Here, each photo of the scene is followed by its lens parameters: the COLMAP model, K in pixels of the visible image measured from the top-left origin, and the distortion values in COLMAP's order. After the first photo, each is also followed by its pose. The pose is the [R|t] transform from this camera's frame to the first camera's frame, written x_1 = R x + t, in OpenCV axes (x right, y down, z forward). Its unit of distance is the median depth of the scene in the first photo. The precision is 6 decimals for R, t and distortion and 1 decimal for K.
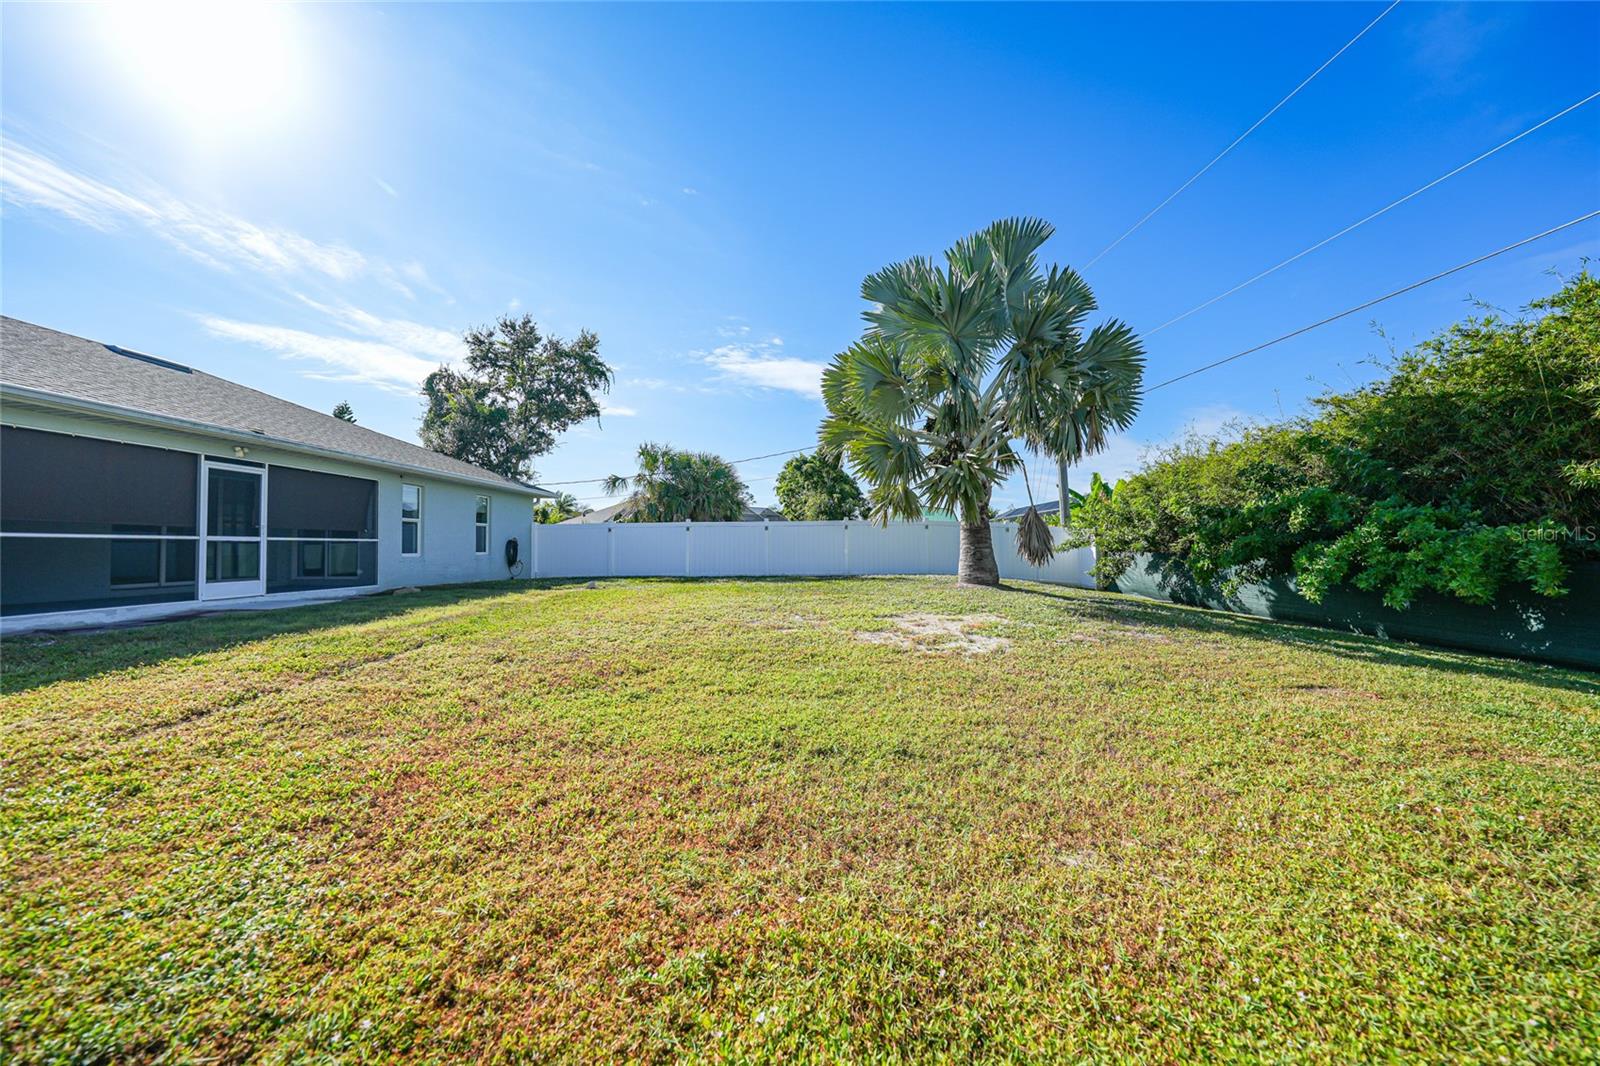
lens RADIAL K [[613.1, 0, 800.0], [0, 613.1, 533.0], [0, 0, 1]] dist [0.000515, 0.004955]
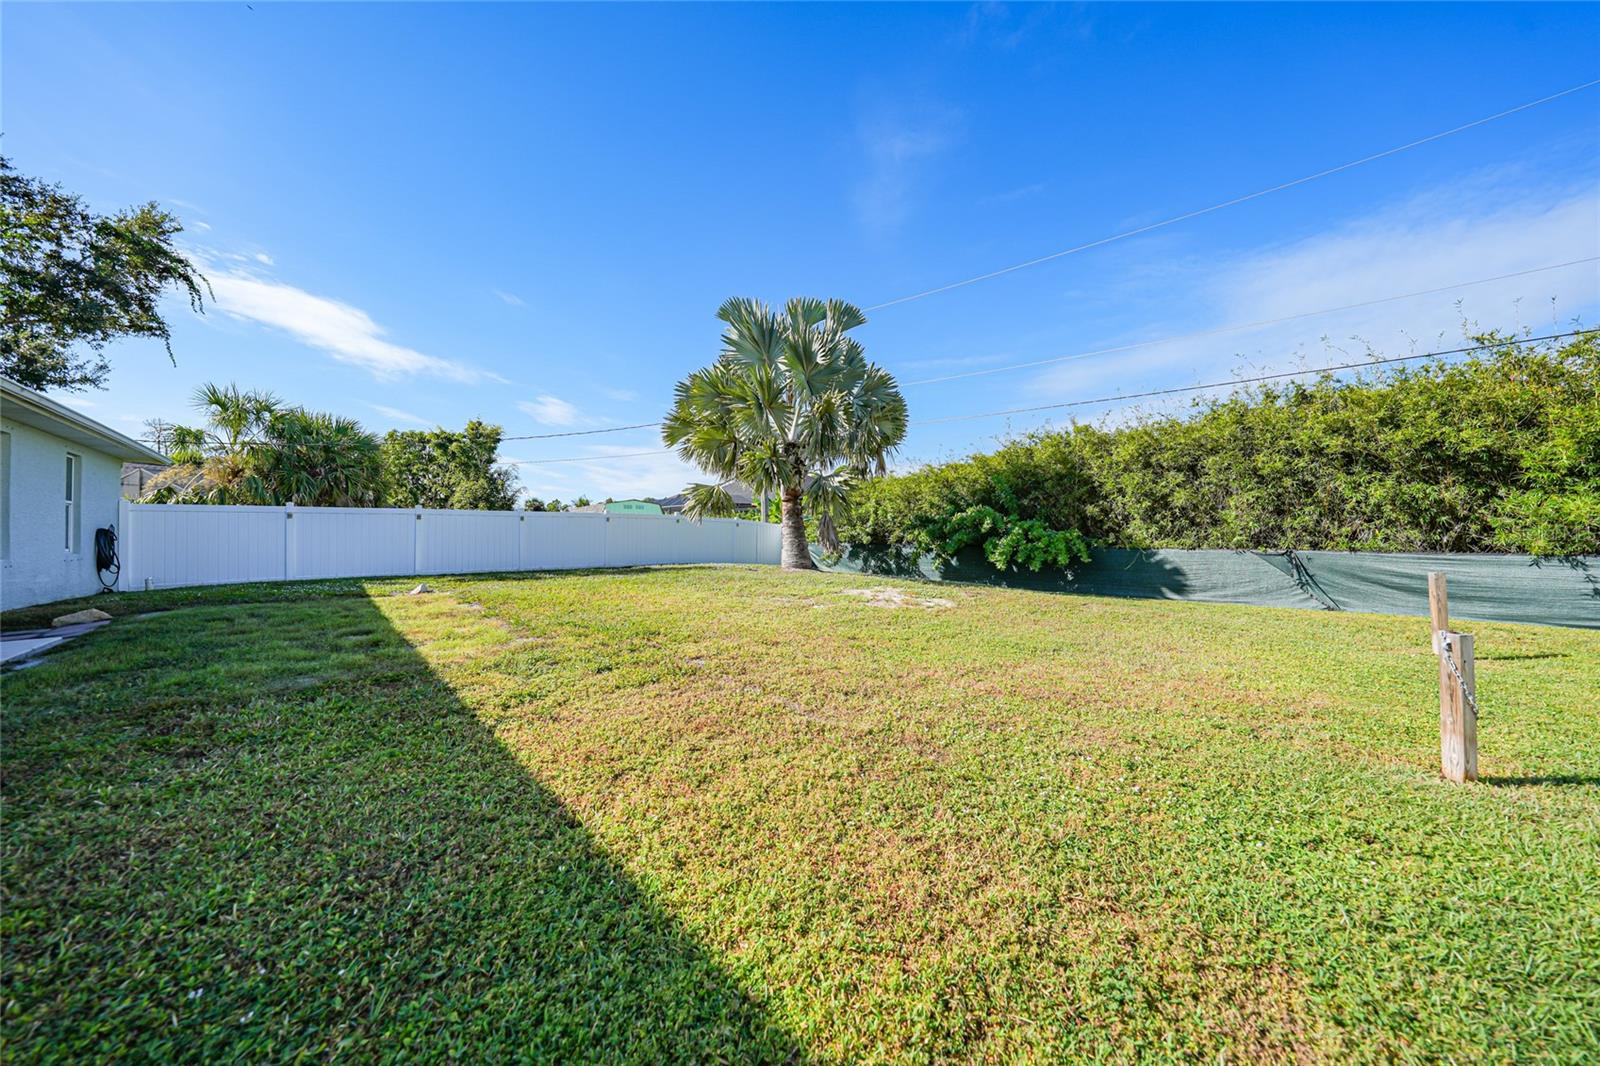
lens RADIAL K [[613.1, 0, 800.0], [0, 613.1, 533.0], [0, 0, 1]] dist [0.000515, 0.004955]
pose [[0.687370, 0.007209, 0.726272, -0.366378], [-0.017820, 0.999817, 0.006941, -0.000780], [-0.726089, -0.017713, 0.687372, 0.060944]]
